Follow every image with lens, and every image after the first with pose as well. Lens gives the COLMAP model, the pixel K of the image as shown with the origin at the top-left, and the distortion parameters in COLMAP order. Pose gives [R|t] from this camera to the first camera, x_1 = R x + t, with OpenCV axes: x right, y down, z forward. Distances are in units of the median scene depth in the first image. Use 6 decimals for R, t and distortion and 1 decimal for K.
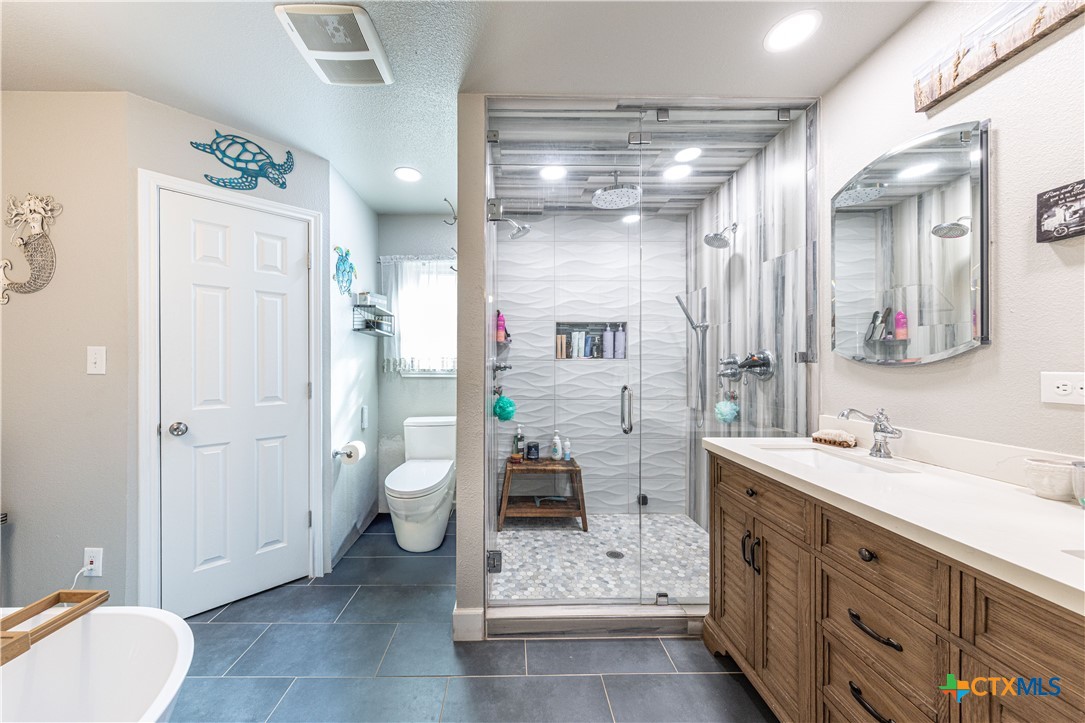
lens RADIAL K [[359.2, 0, 521.8], [0, 359.2, 365.1], [0, 0, 1]] dist [0.003808, -0.000390]
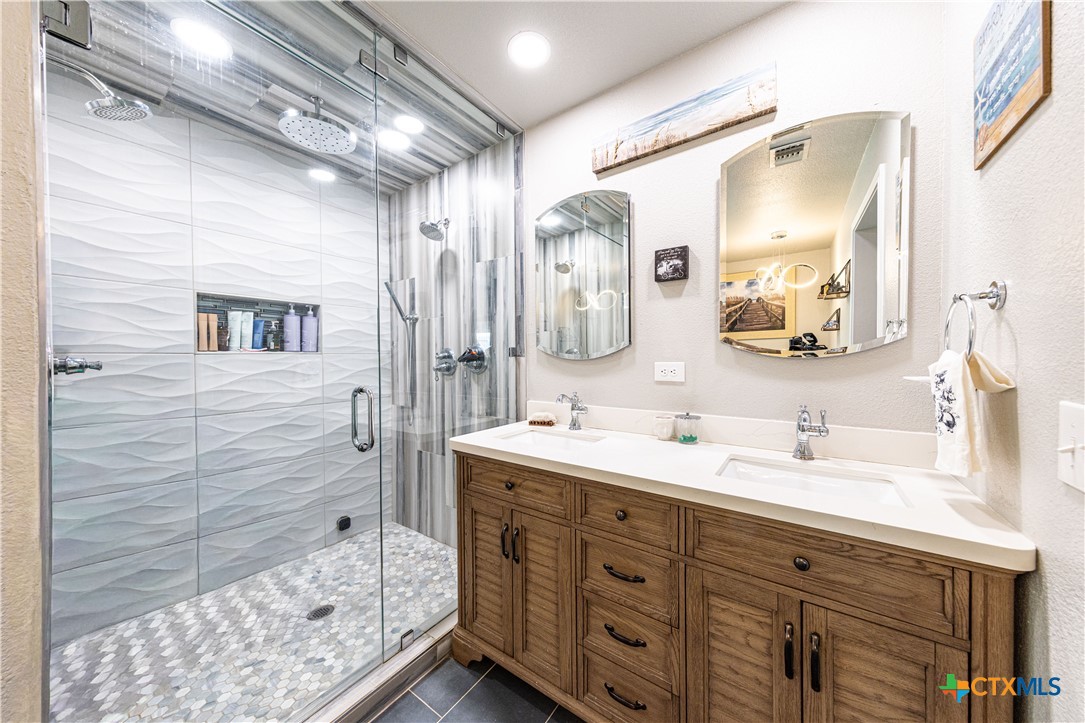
lens RADIAL K [[359.2, 0, 540.2], [0, 359.2, 362.8], [0, 0, 1]] dist [0.003808, -0.000390]
pose [[0.599812, -0.014617, 0.800007, -0.076032], [0.006981, 0.999891, 0.013036, -0.001583], [-0.800110, -0.002234, 0.599849, 0.224391]]
